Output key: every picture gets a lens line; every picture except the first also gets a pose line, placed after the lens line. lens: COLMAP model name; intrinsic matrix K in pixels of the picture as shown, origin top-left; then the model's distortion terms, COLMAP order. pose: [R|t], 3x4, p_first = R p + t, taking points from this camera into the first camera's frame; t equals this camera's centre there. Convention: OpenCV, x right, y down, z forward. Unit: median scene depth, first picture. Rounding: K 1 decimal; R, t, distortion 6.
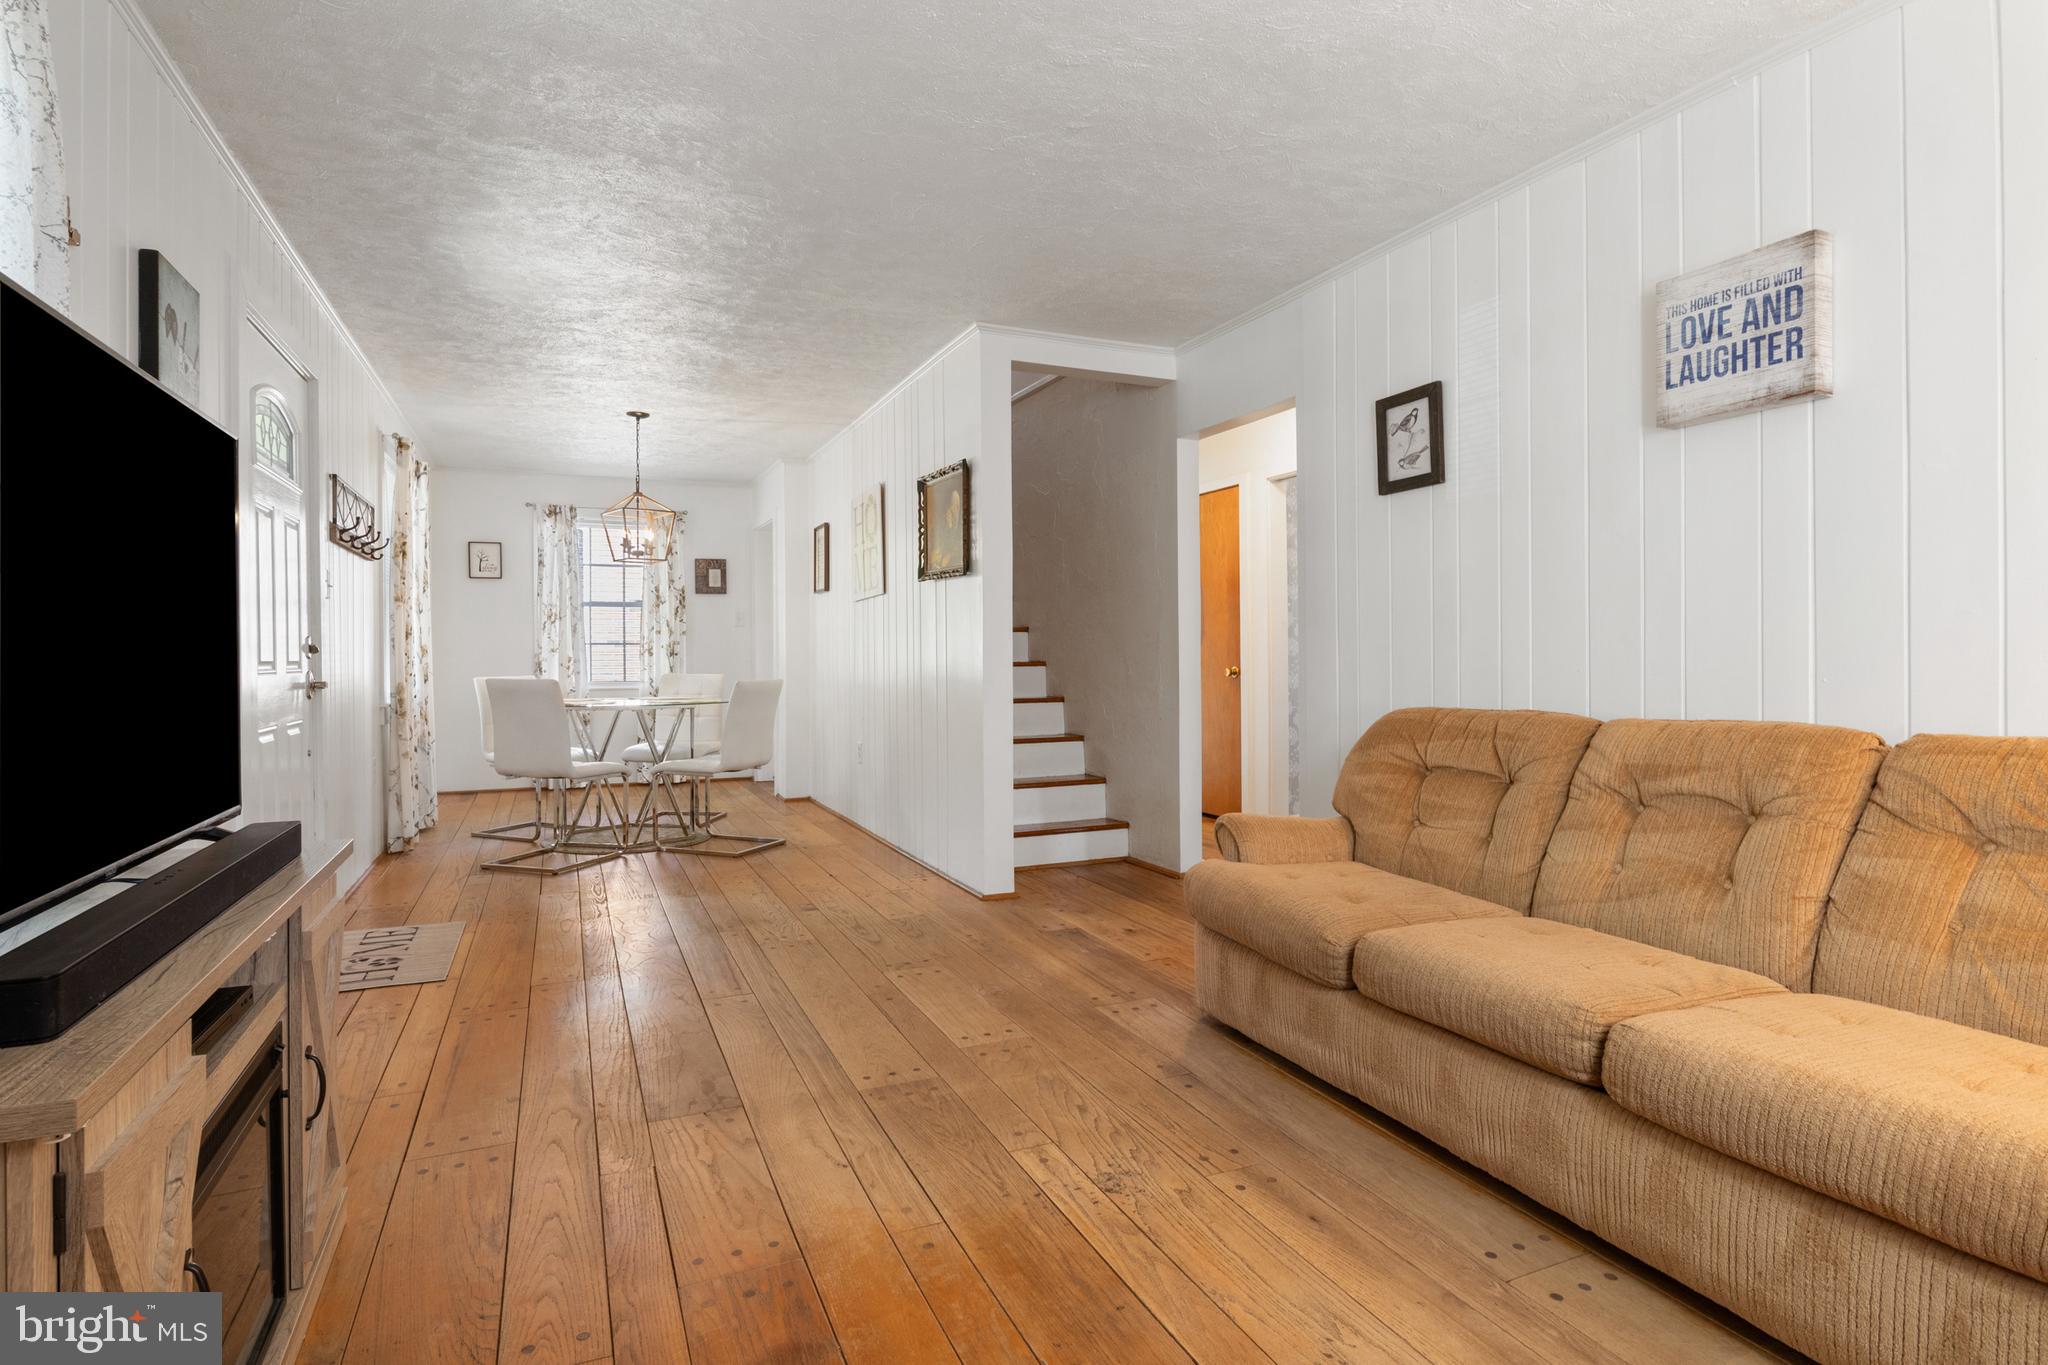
lens RADIAL K [[1025.6, 0, 1003.8], [0, 1025.6, 652.2], [0, 0, 1]] dist [0.000770, 0.000817]
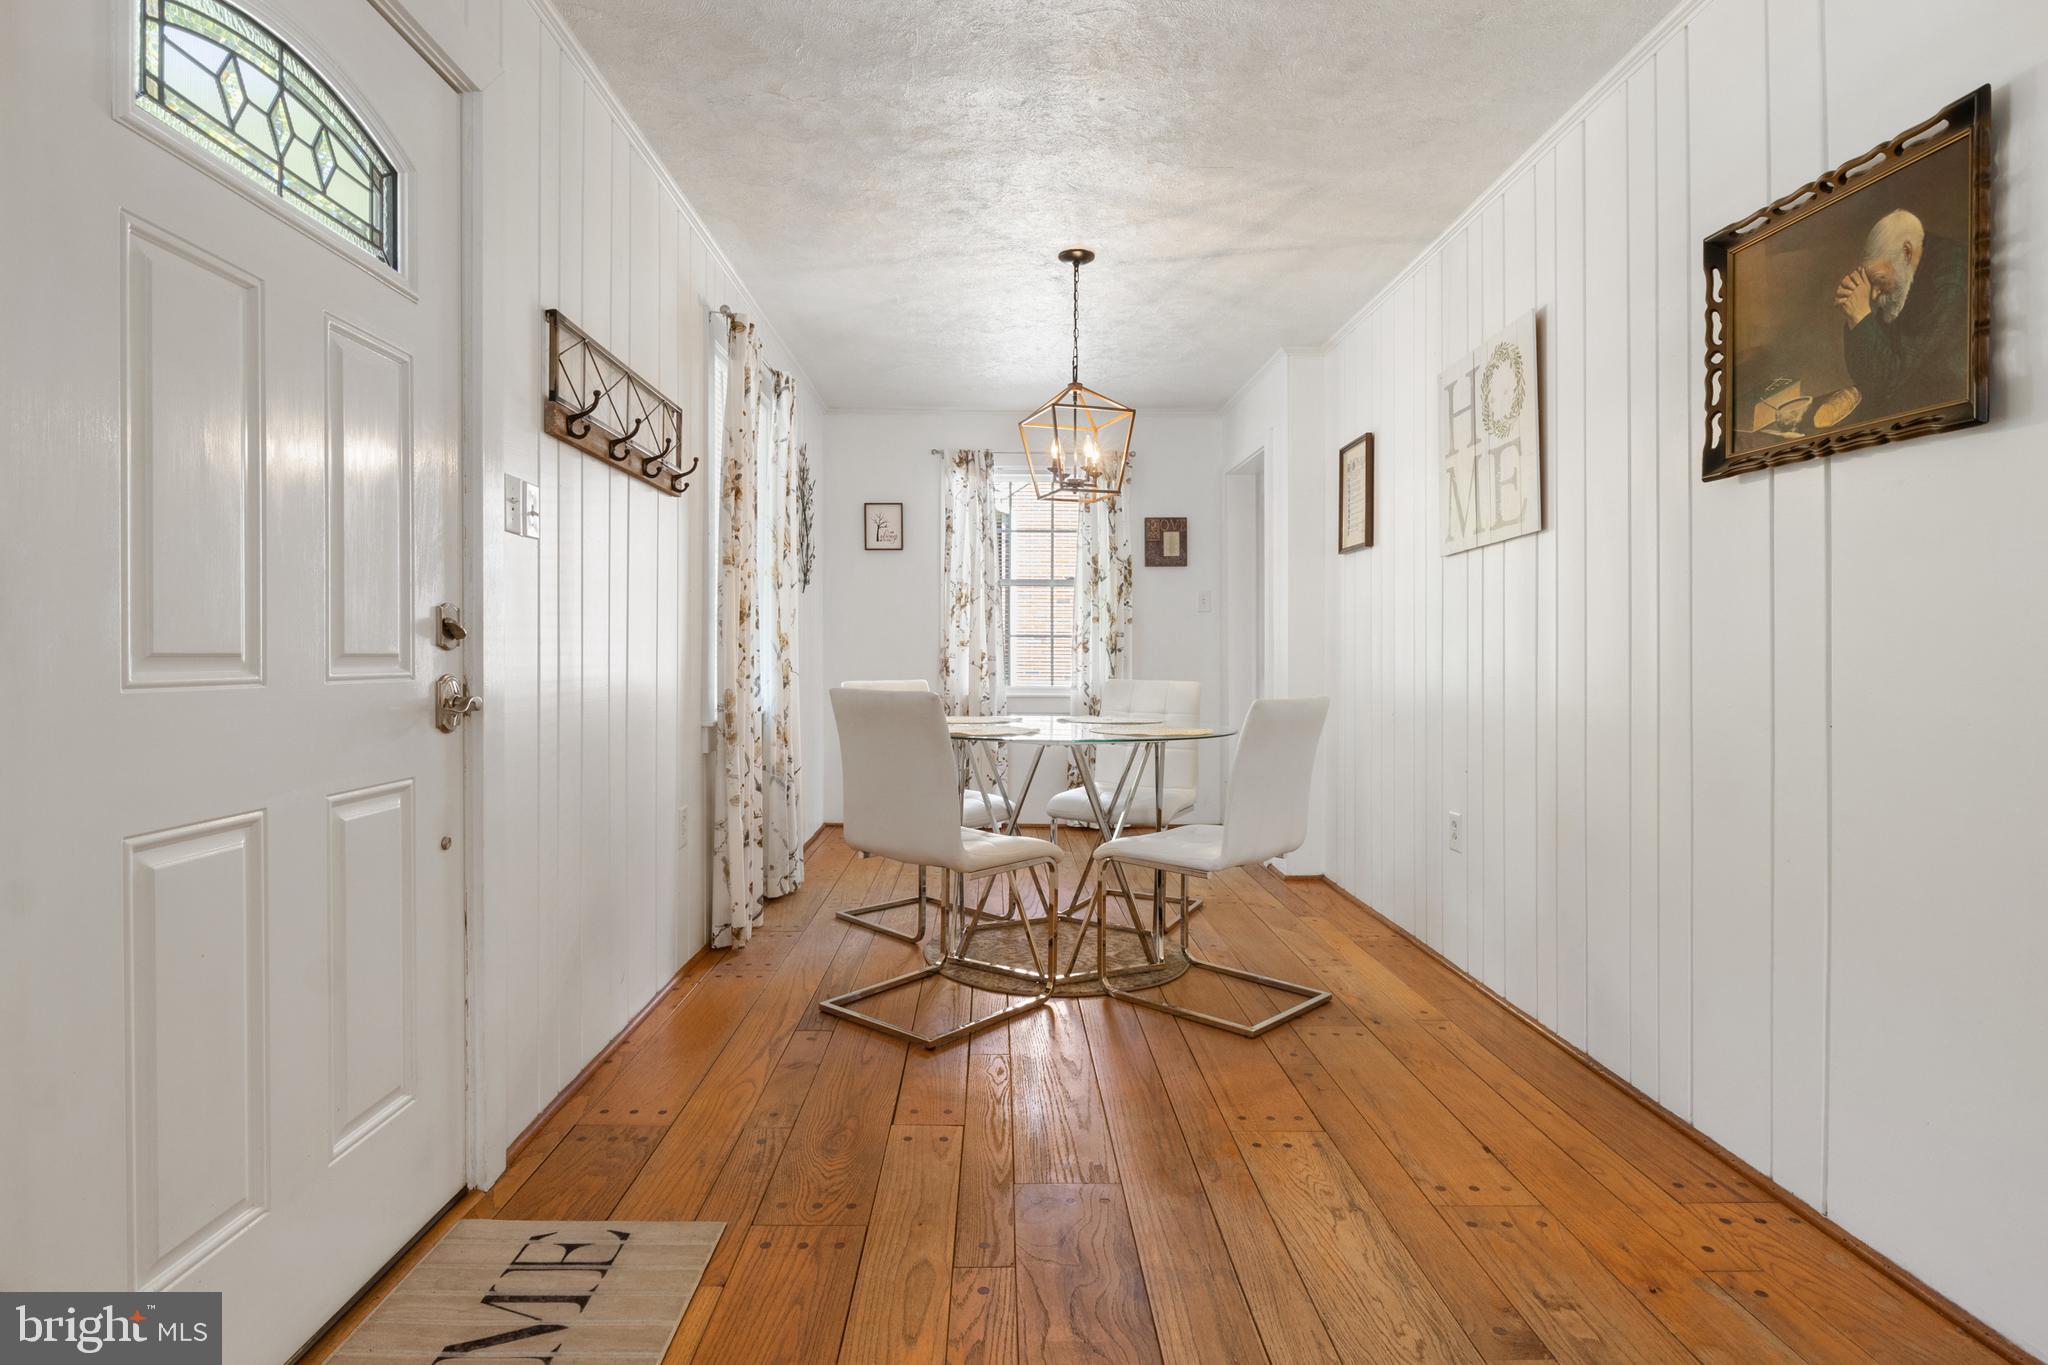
lens RADIAL K [[1040.0, 0, 1016.5], [0, 1040.0, 661.4], [0, 0, 1]] dist [-0.003671, 0.000093]
pose [[0.925905, 0.011917, -0.377567, -0.170114], [-0.008172, 0.999900, 0.011520, 0.002886], [0.377667, -0.007580, 0.925910, 0.457433]]
